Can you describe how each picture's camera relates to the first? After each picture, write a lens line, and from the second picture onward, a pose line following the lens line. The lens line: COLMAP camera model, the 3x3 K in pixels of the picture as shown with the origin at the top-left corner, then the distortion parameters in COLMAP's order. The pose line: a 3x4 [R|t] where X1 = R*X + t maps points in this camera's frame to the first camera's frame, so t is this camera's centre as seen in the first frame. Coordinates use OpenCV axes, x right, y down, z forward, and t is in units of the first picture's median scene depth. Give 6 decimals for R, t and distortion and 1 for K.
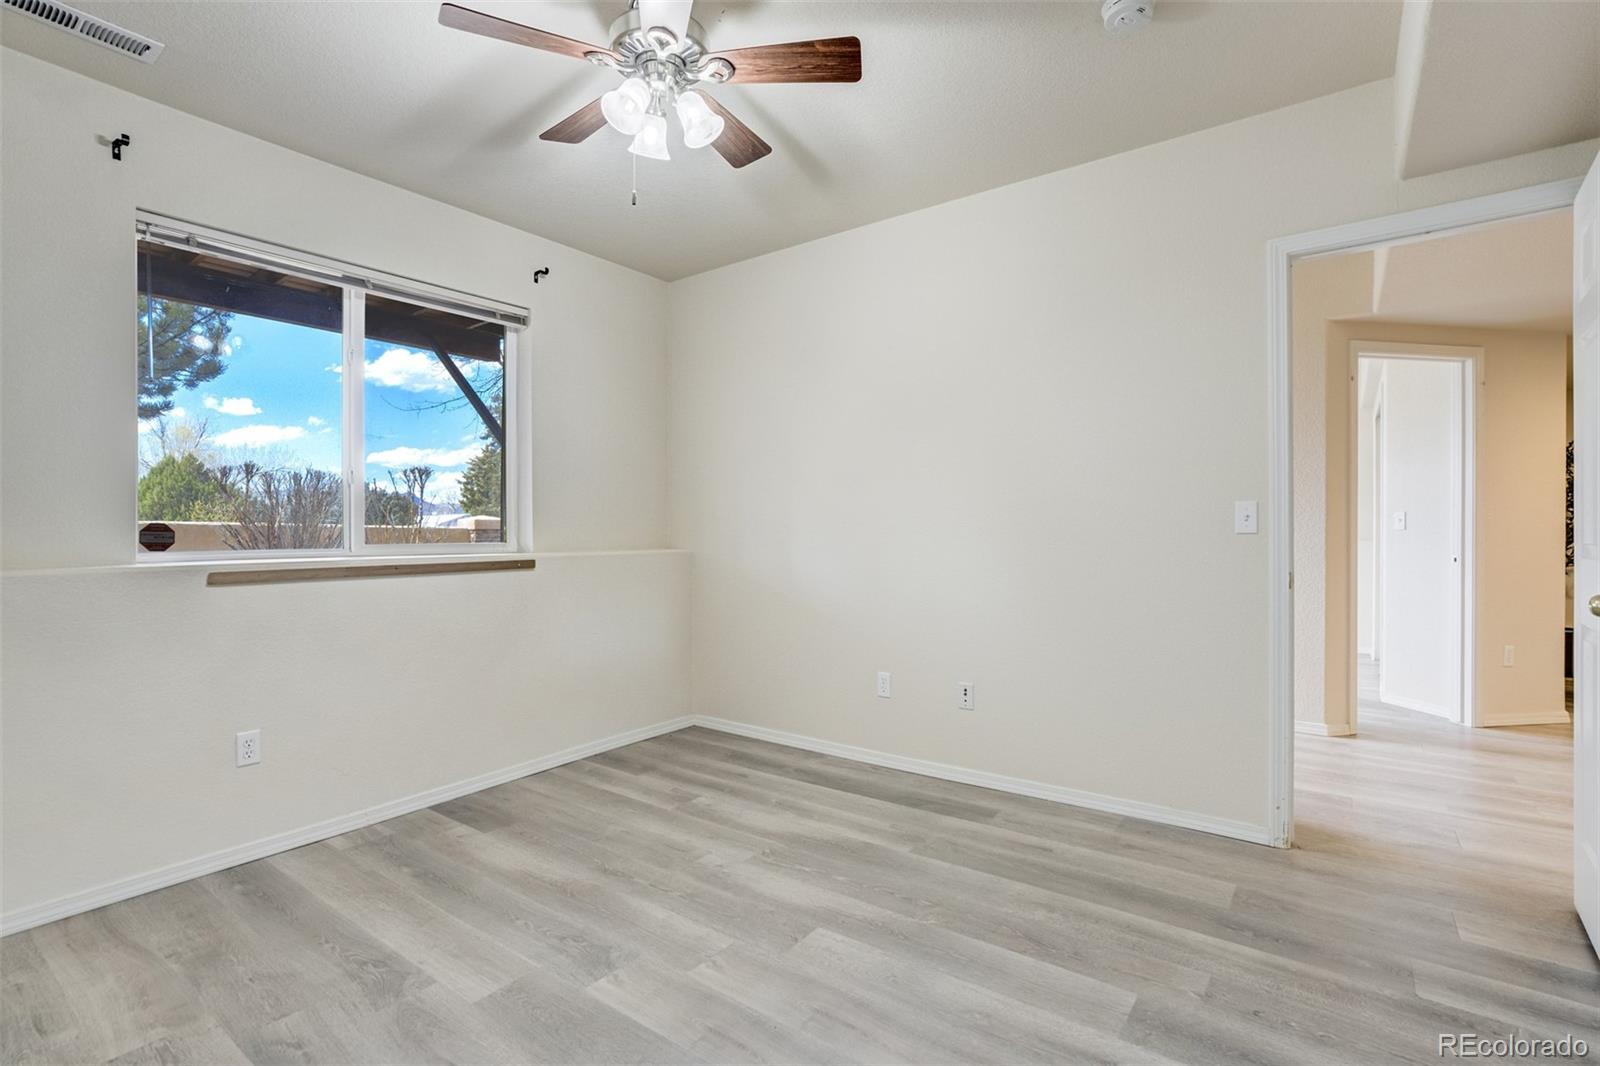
lens RADIAL K [[757.5, 0, 814.5], [0, 757.5, 533.8], [0, 0, 1]] dist [-0.018969, 0.001385]
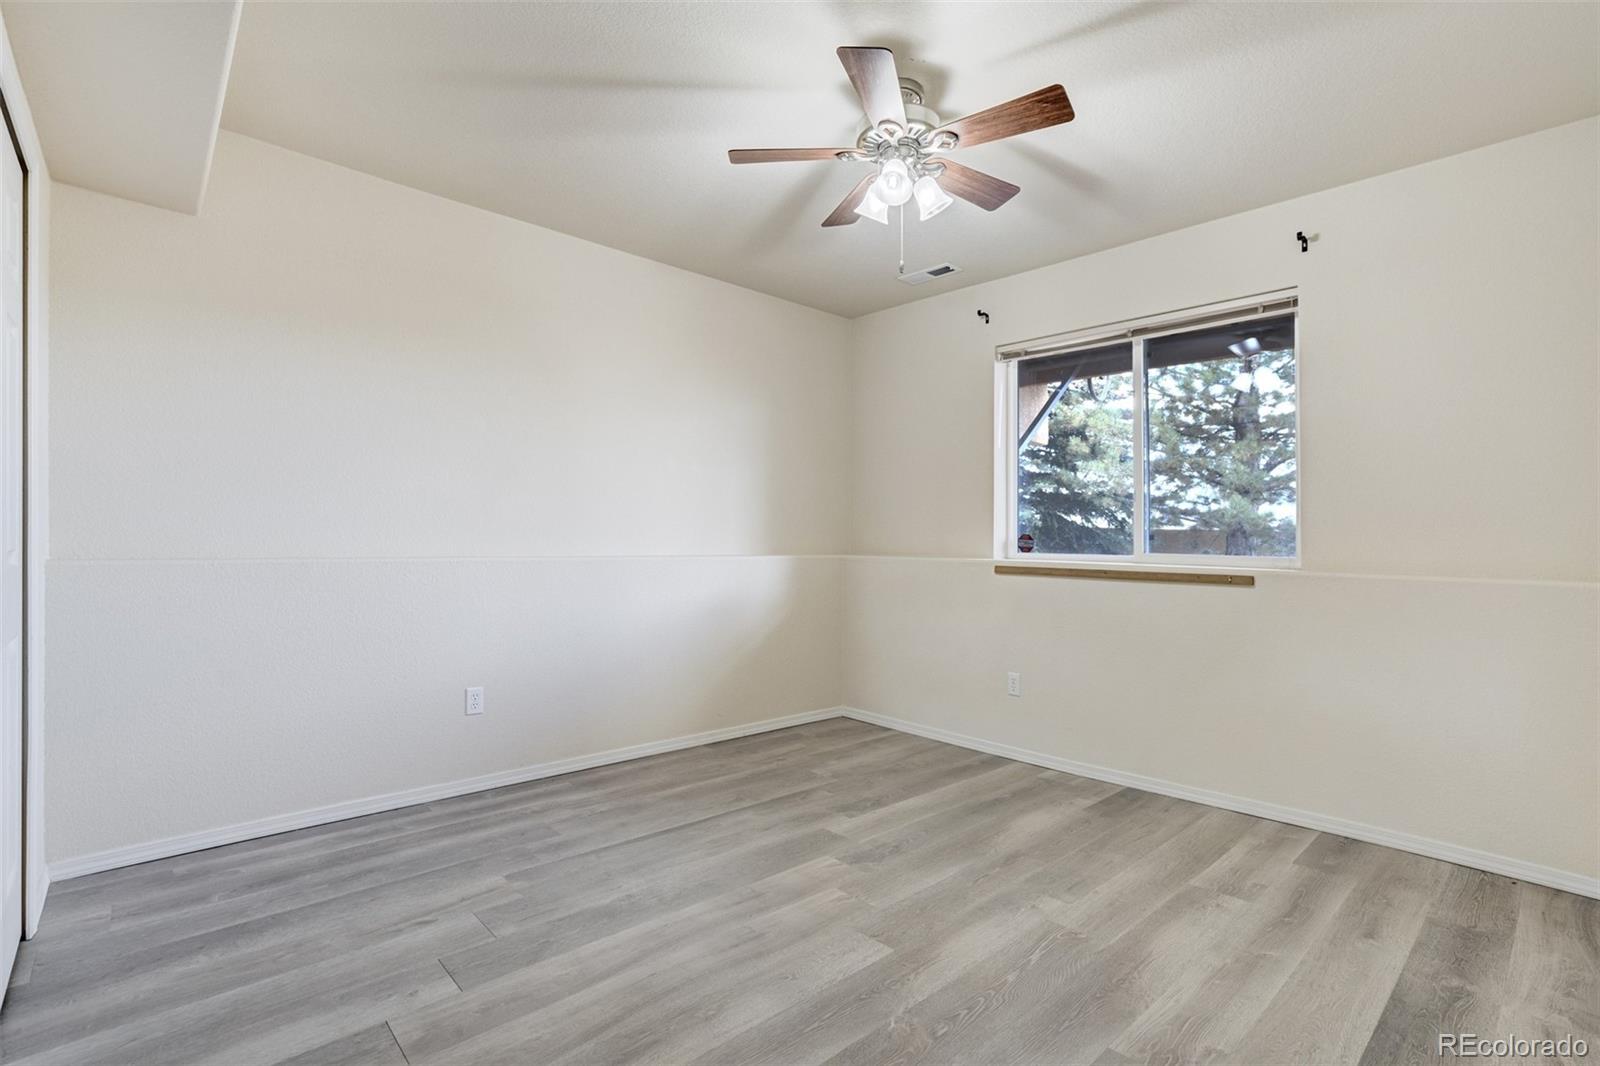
lens RADIAL K [[757.5, 0, 814.5], [0, 757.5, 533.8], [0, 0, 1]] dist [-0.018969, 0.001385]
pose [[-0.192532, -0.007368, -0.981263, 0.786288], [-0.014430, 0.999885, -0.004677, -0.000424], [0.981185, 0.013260, -0.192616, 0.875636]]
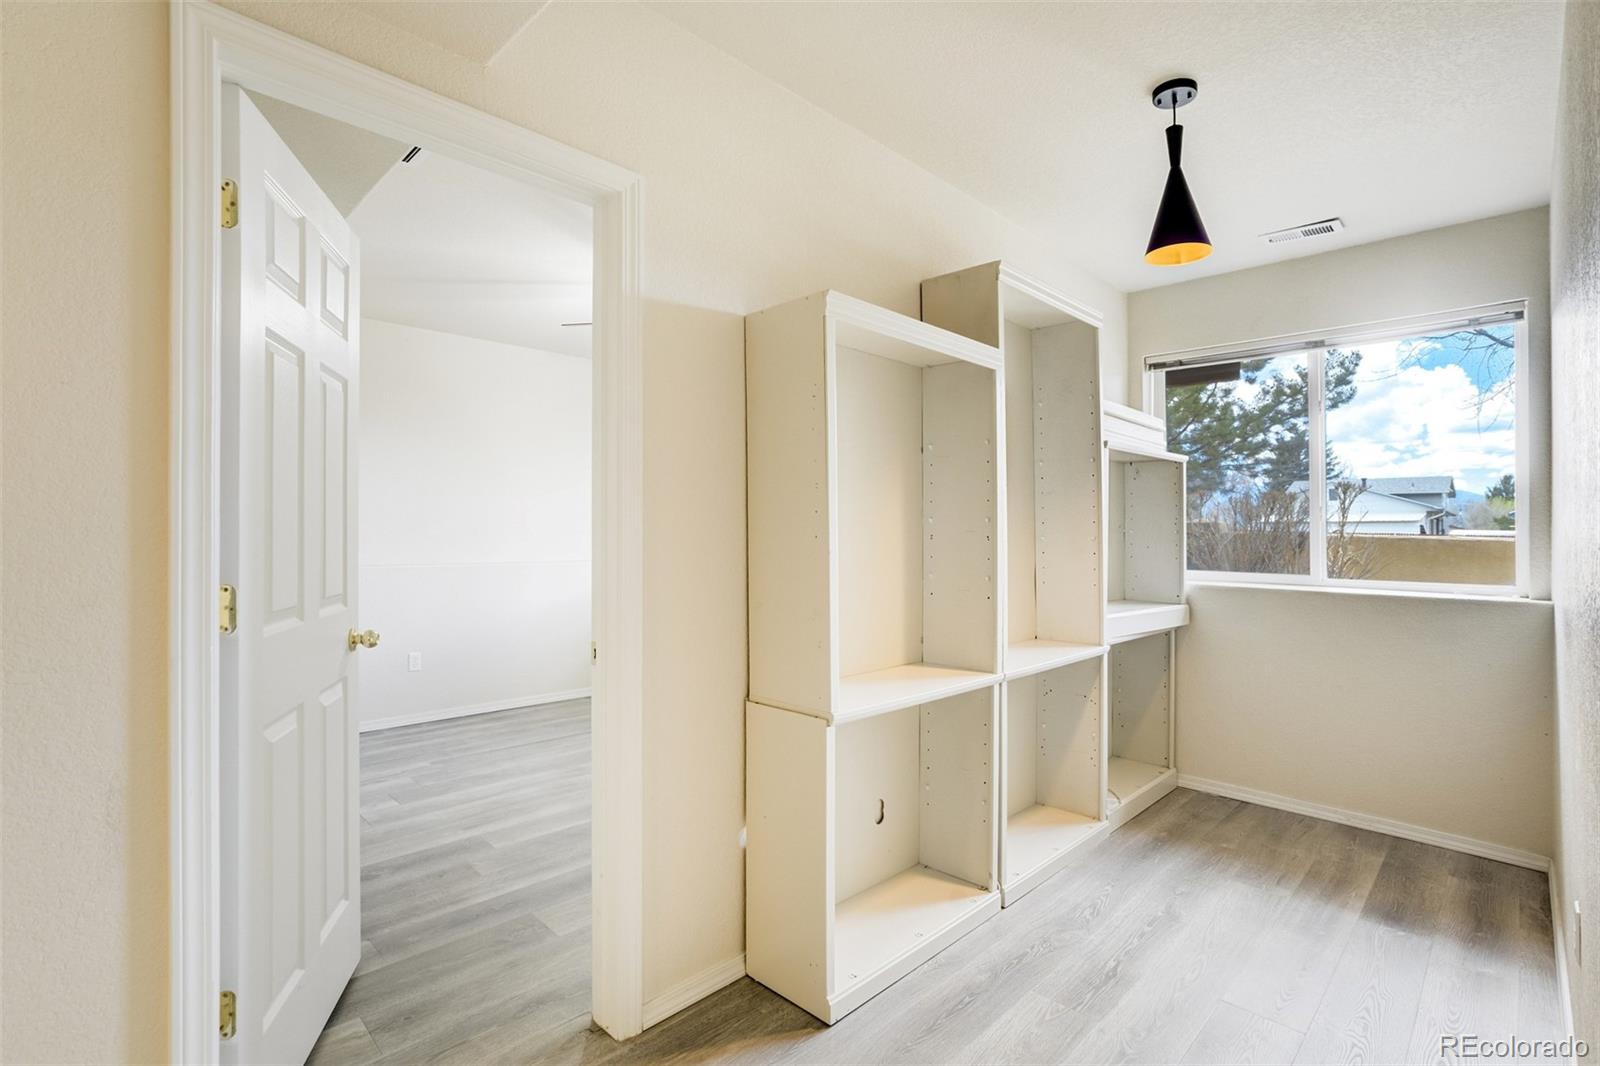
lens RADIAL K [[757.5, 0, 814.5], [0, 757.5, 533.8], [0, 0, 1]] dist [-0.018969, 0.001385]
pose [[-0.152957, 0.004786, -0.988221, 1.343014], [-0.009994, 0.999930, 0.006389, -0.061765], [0.988182, 0.010853, -0.152899, 1.334163]]
